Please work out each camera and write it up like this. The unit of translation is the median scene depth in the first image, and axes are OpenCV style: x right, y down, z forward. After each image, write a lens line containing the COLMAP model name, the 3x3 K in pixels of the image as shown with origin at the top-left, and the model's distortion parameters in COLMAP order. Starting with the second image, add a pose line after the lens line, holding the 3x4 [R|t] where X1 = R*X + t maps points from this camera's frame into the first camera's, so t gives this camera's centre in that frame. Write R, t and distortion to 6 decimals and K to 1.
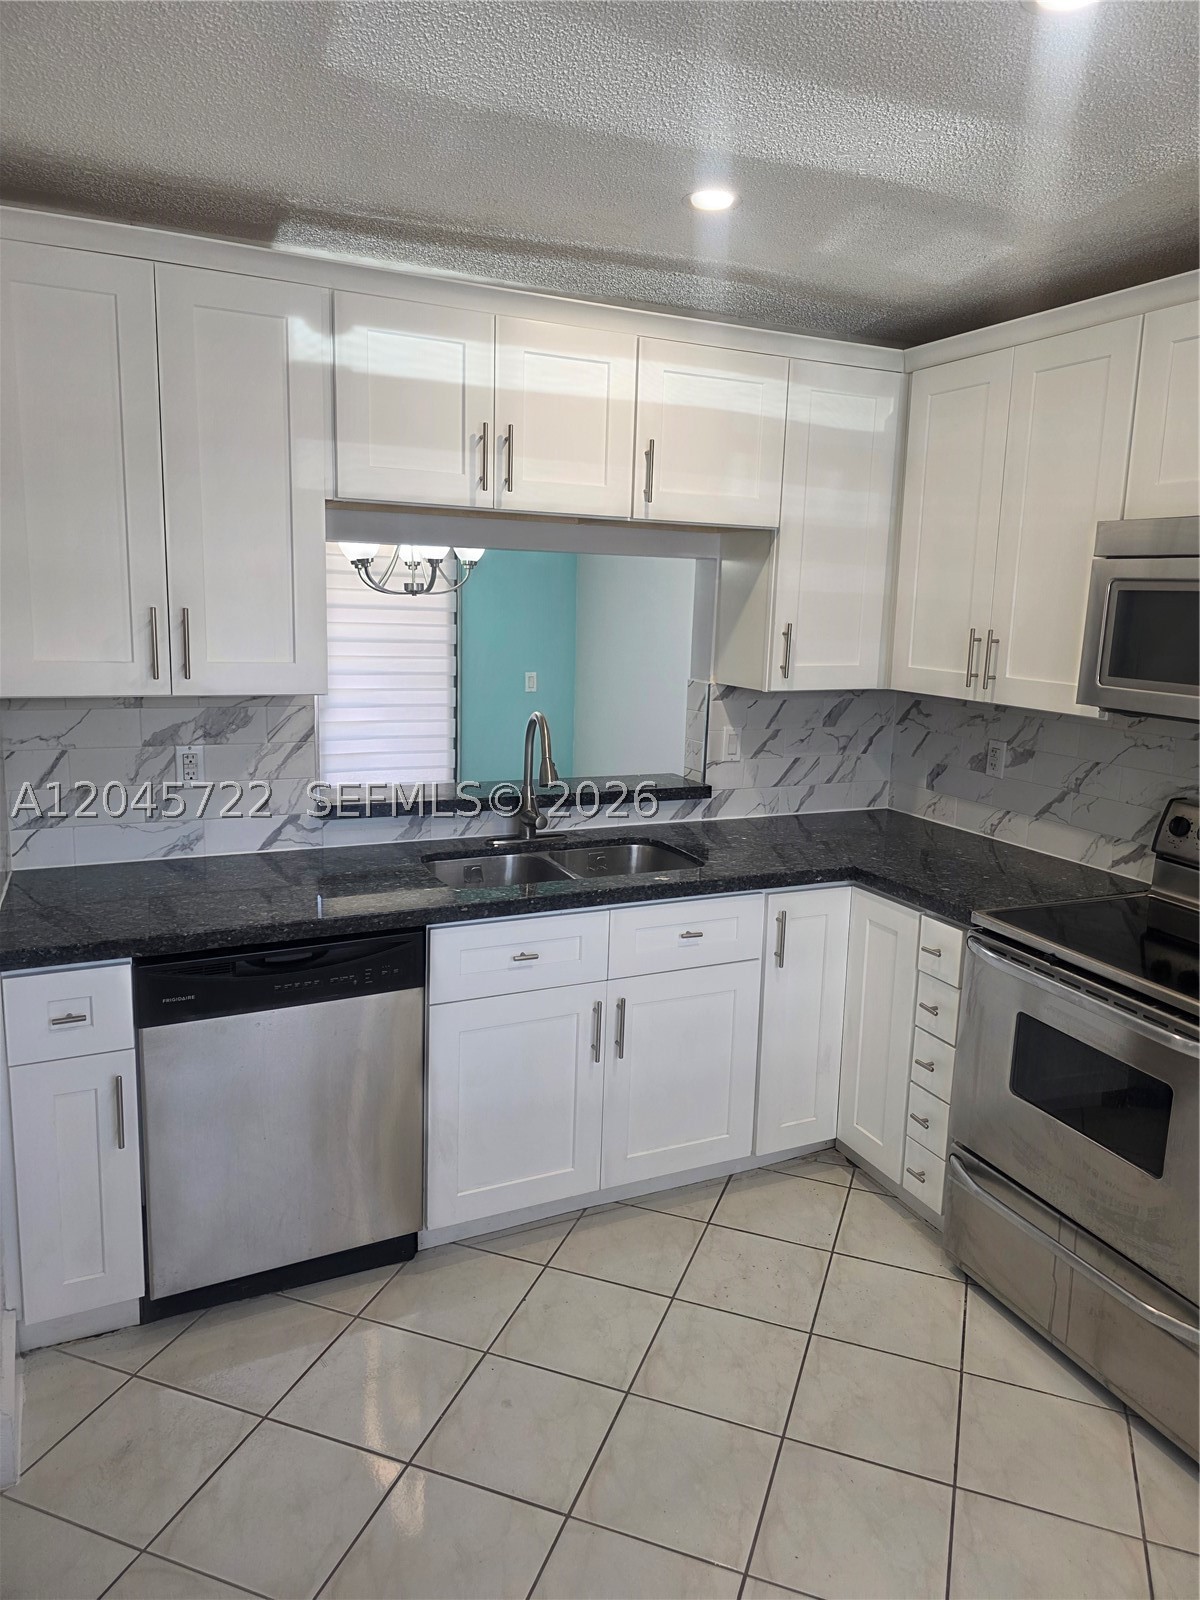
lens RADIAL K [[1070.6, 0, 611.5], [0, 1070.6, 788.1], [0, 0, 1]] dist [0.074177, -0.098937]
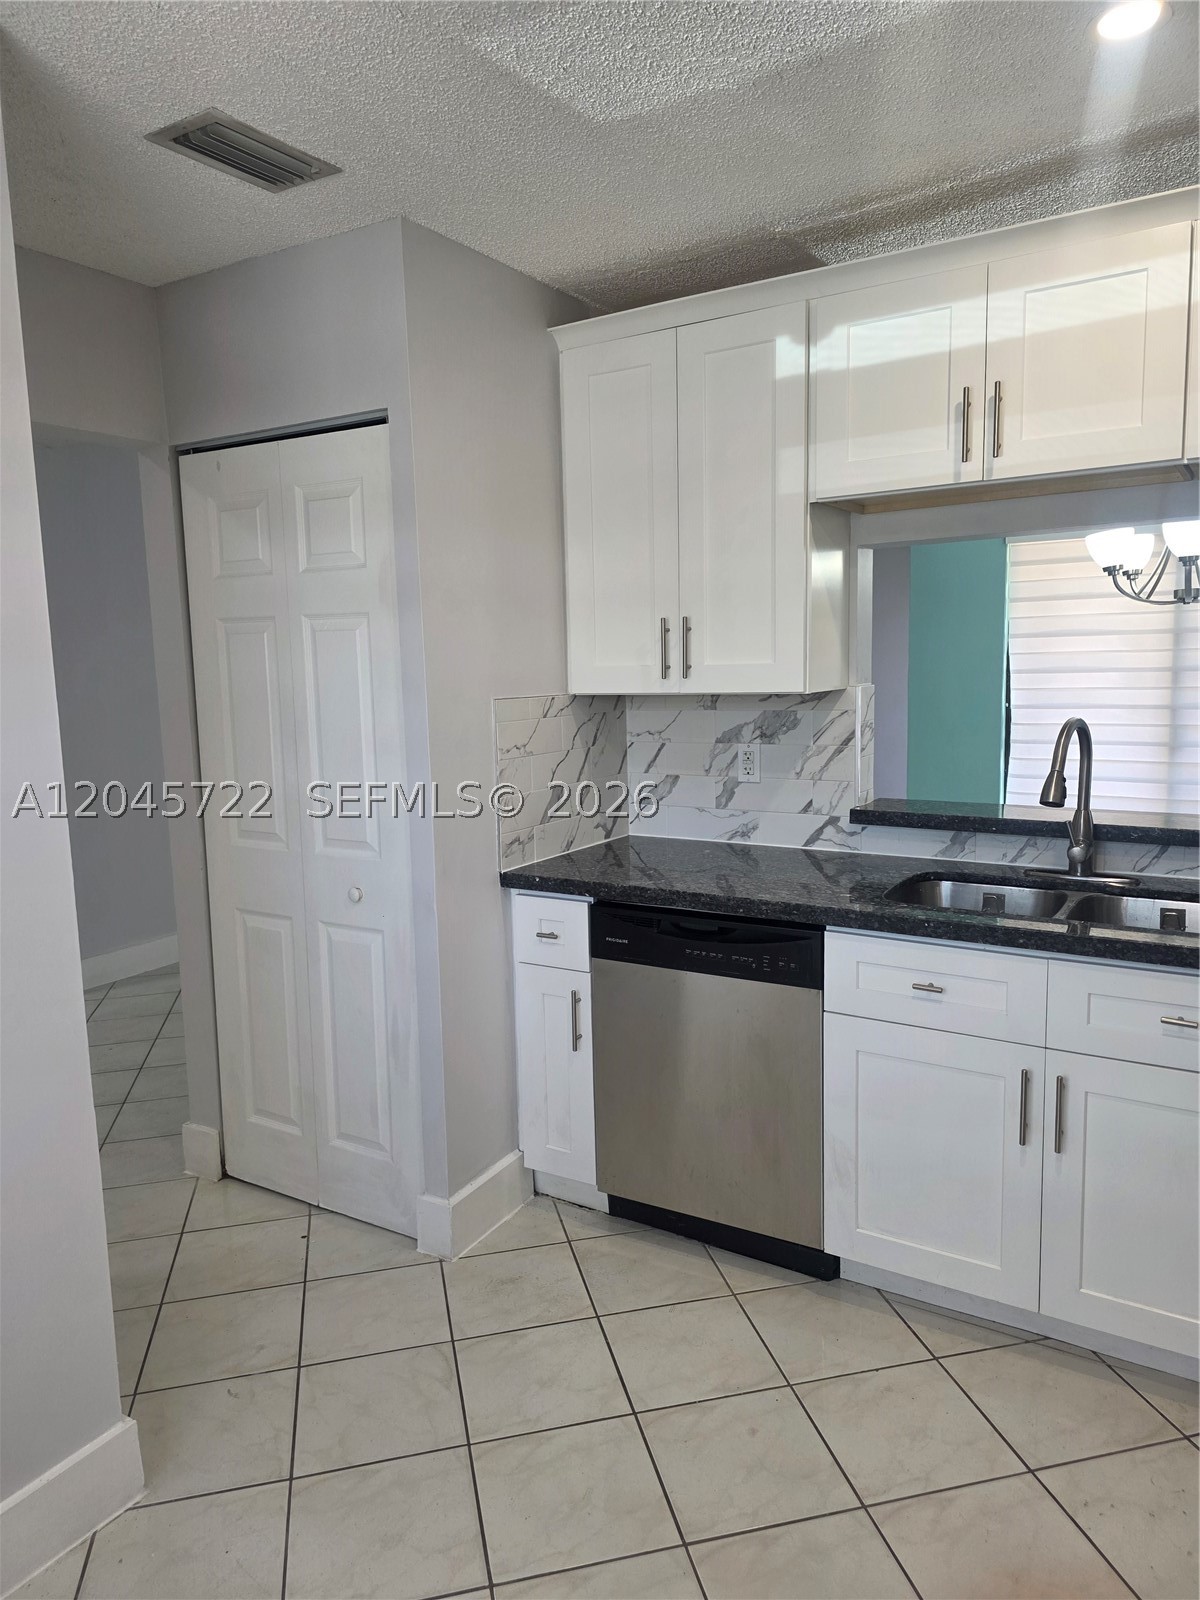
lens RADIAL K [[1076.0, 0, 605.0], [0, 1076.0, 802.5], [0, 0, 1]] dist [0.052883, -0.046835]
pose [[0.531506, 0.065843, -0.844492, 0.494105], [-0.109077, 0.993994, 0.008849, 0.028452], [0.840002, 0.087412, 0.535496, 0.285435]]
